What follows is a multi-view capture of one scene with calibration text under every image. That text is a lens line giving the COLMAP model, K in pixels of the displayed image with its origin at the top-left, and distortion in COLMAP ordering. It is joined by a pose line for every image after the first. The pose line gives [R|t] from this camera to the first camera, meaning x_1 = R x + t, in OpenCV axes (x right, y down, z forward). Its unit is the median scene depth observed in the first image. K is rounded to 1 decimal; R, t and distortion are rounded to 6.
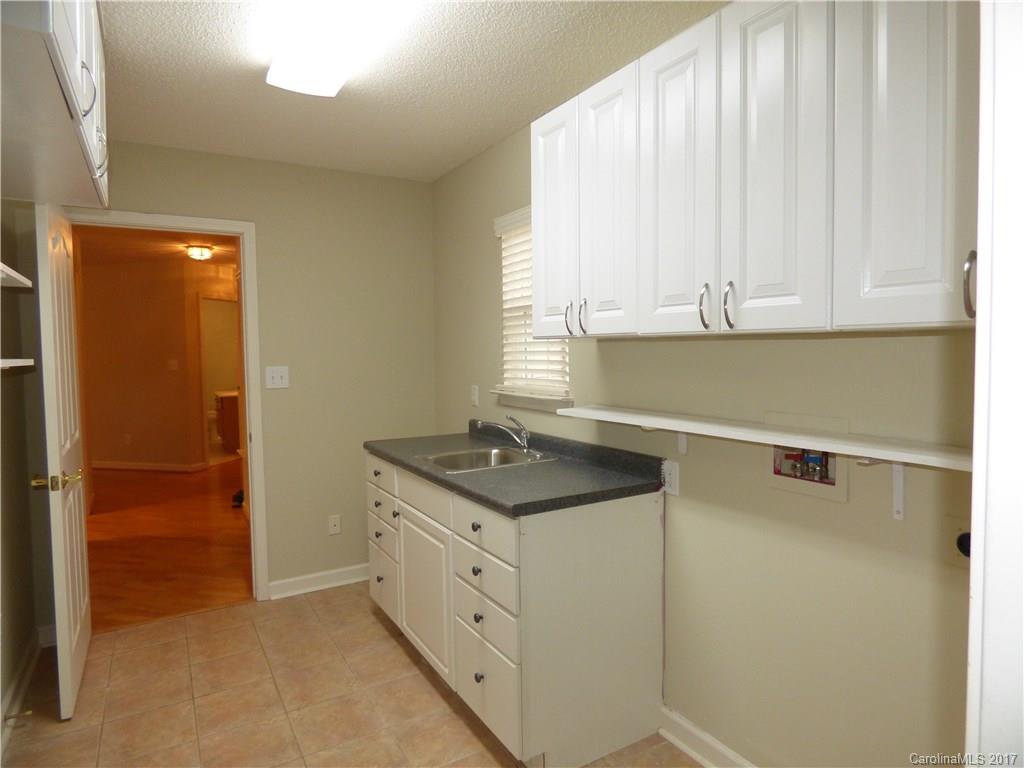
lens RADIAL K [[608.6, 0, 517.7], [0, 608.6, 381.4], [0, 0, 1]] dist [-0.014240, 0.002618]
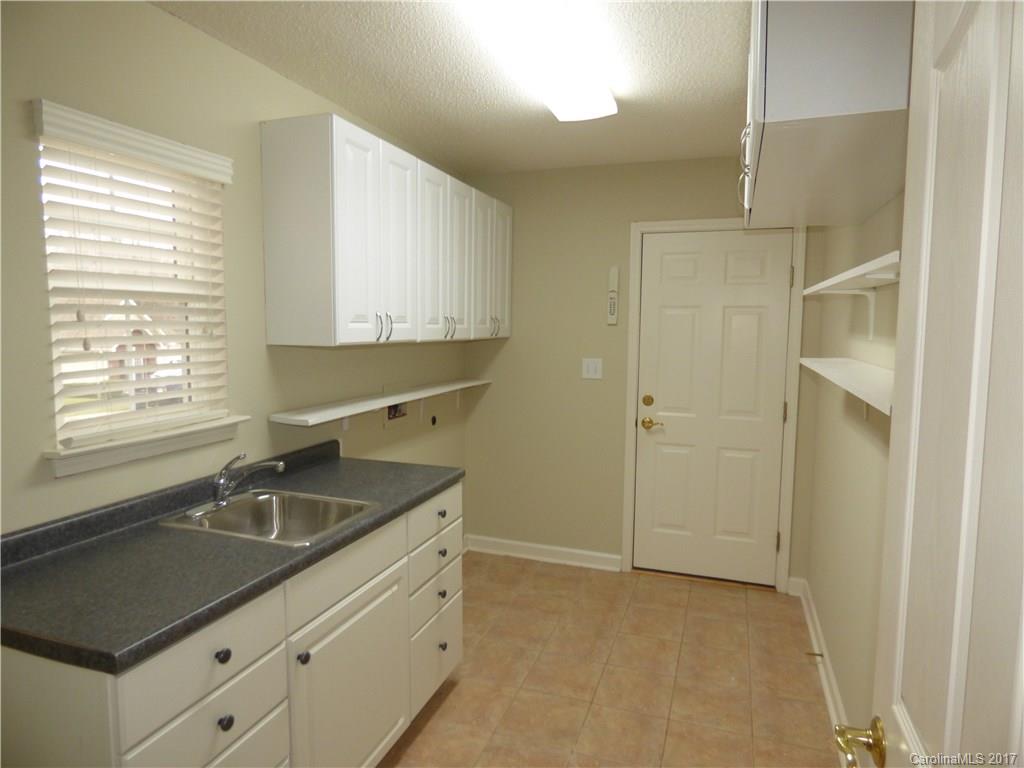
lens RADIAL K [[608.6, 0, 517.7], [0, 608.6, 381.4], [0, 0, 1]] dist [-0.014240, 0.002618]
pose [[-0.637422, -0.062041, 0.768013, -0.928810], [0.045469, 0.991987, 0.117871, -0.118884], [-0.769172, 0.110055, -0.629494, 1.456583]]
